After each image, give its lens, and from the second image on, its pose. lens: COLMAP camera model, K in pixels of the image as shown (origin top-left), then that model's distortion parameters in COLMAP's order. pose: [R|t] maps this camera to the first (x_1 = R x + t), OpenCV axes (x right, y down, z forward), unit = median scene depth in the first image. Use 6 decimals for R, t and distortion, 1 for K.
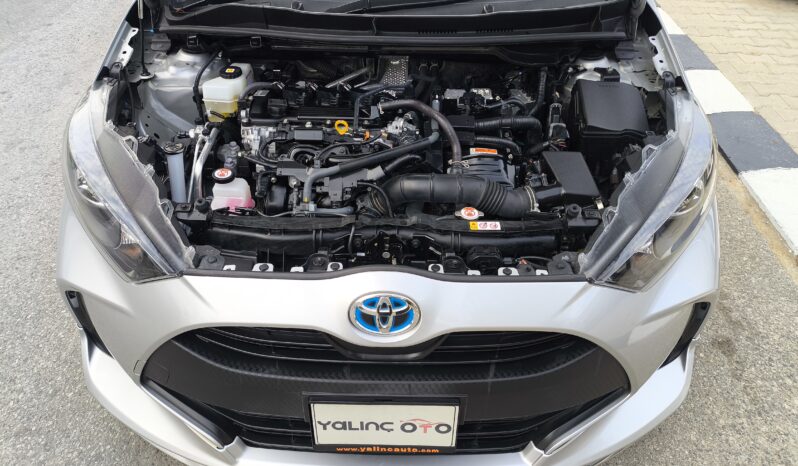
lens RADIAL K [[605.6, 0, 394.5], [0, 605.6, 254.9], [0, 0, 1]] dist [0.013284, 0.000477]
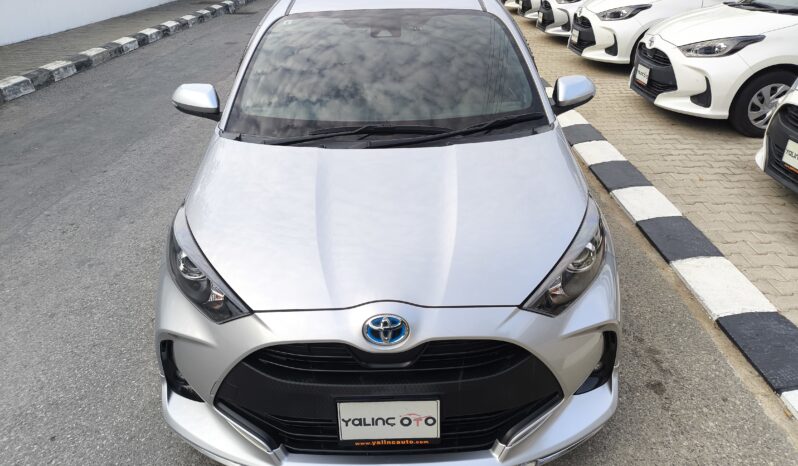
lens RADIAL K [[605.6, 0, 394.5], [0, 605.6, 254.9], [0, 0, 1]] dist [0.013284, 0.000477]
pose [[0.999382, -0.035148, -0.000034, 0.009606], [0.034332, 0.976402, -0.213216, 0.190480], [0.007527, 0.213083, 0.977005, -0.435150]]
